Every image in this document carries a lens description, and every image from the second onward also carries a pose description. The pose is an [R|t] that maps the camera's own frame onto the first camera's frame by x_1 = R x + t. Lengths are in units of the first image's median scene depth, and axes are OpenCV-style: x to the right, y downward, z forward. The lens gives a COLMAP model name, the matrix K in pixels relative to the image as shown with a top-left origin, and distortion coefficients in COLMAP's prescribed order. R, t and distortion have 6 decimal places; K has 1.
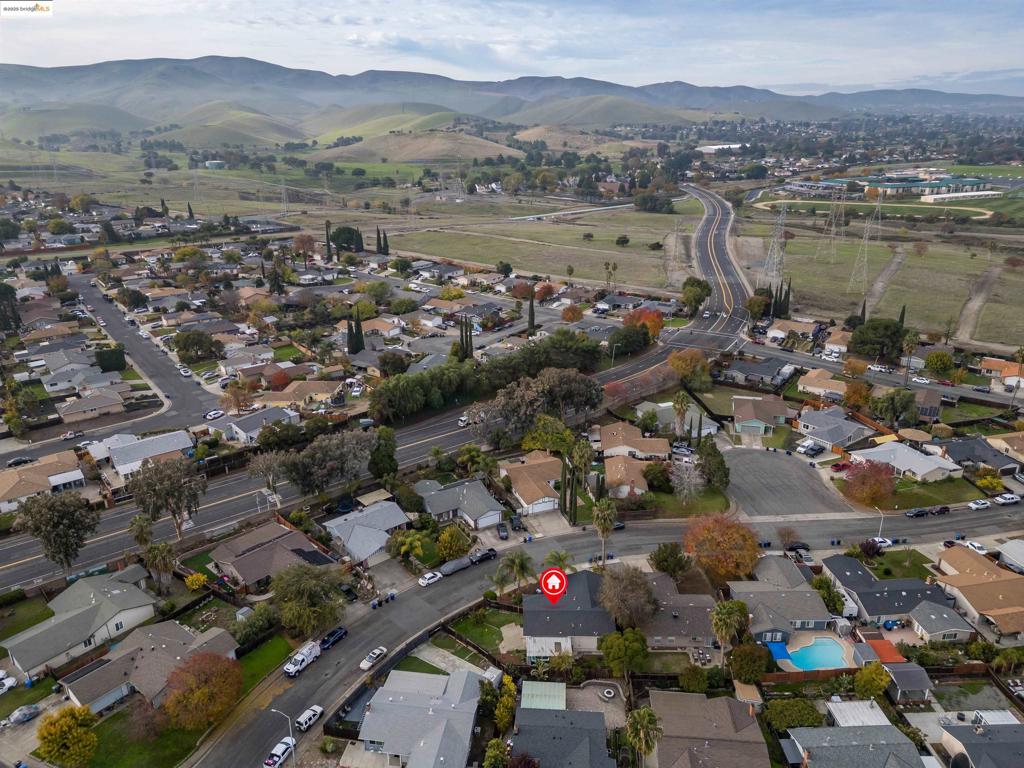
lens RADIAL K [[719.0, 0, 506.2], [0, 719.0, 380.4], [0, 0, 1]] dist [0.093421, -0.104558]
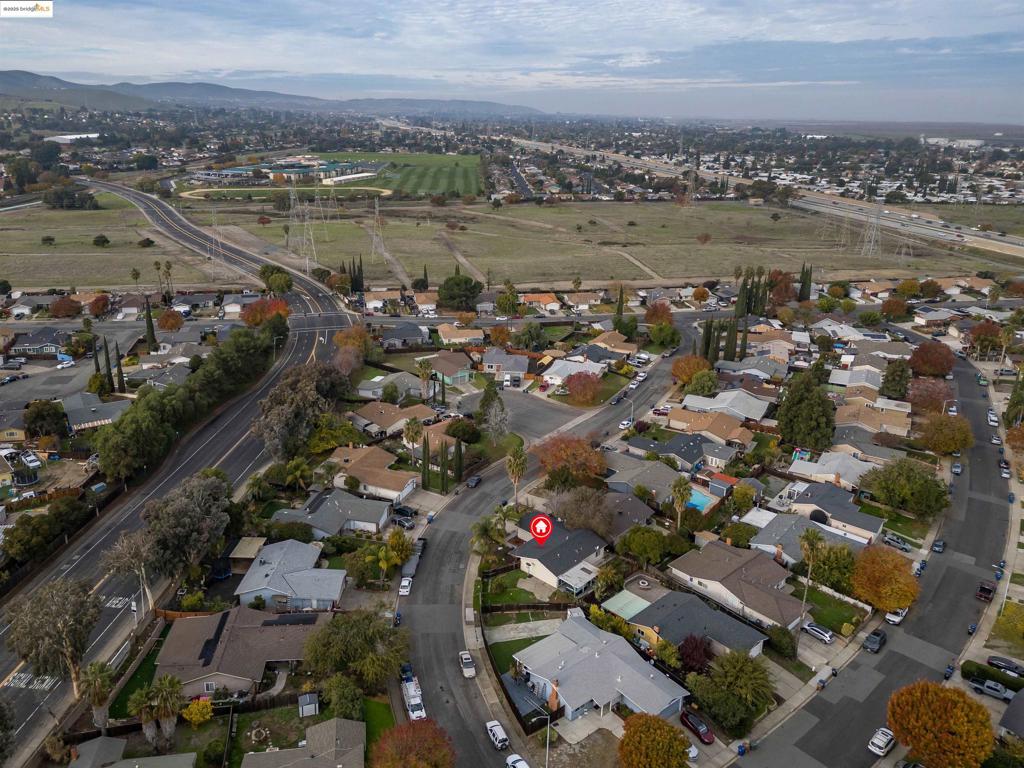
lens RADIAL K [[719.0, 0, 506.2], [0, 719.0, 380.4], [0, 0, 1]] dist [0.093421, -0.104558]
pose [[0.697607, -0.239995, 0.675091, -0.355457], [0.231655, 0.967174, 0.104450, -0.030406], [-0.677998, 0.083523, 0.730303, 0.127250]]
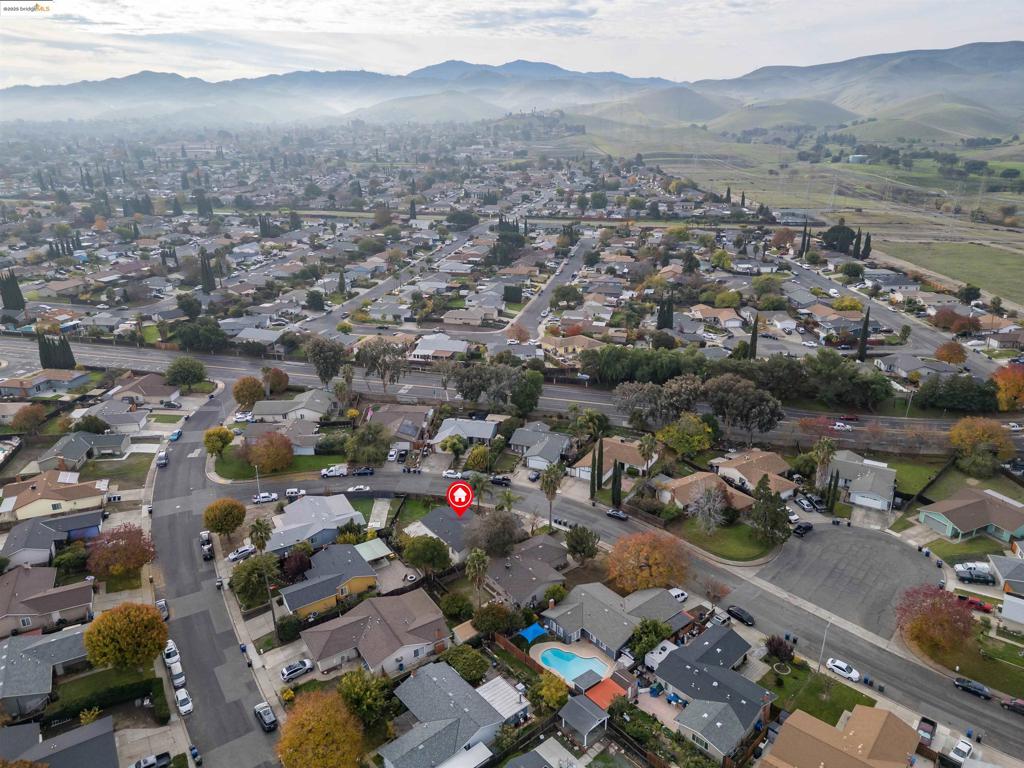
lens RADIAL K [[719.0, 0, 506.2], [0, 719.0, 380.4], [0, 0, 1]] dist [0.093421, -0.104558]
pose [[0.607306, 0.273871, -0.745771, 0.501252], [-0.268496, 0.954225, 0.131777, -0.047365], [0.747723, 0.120208, 0.653039, 0.125631]]
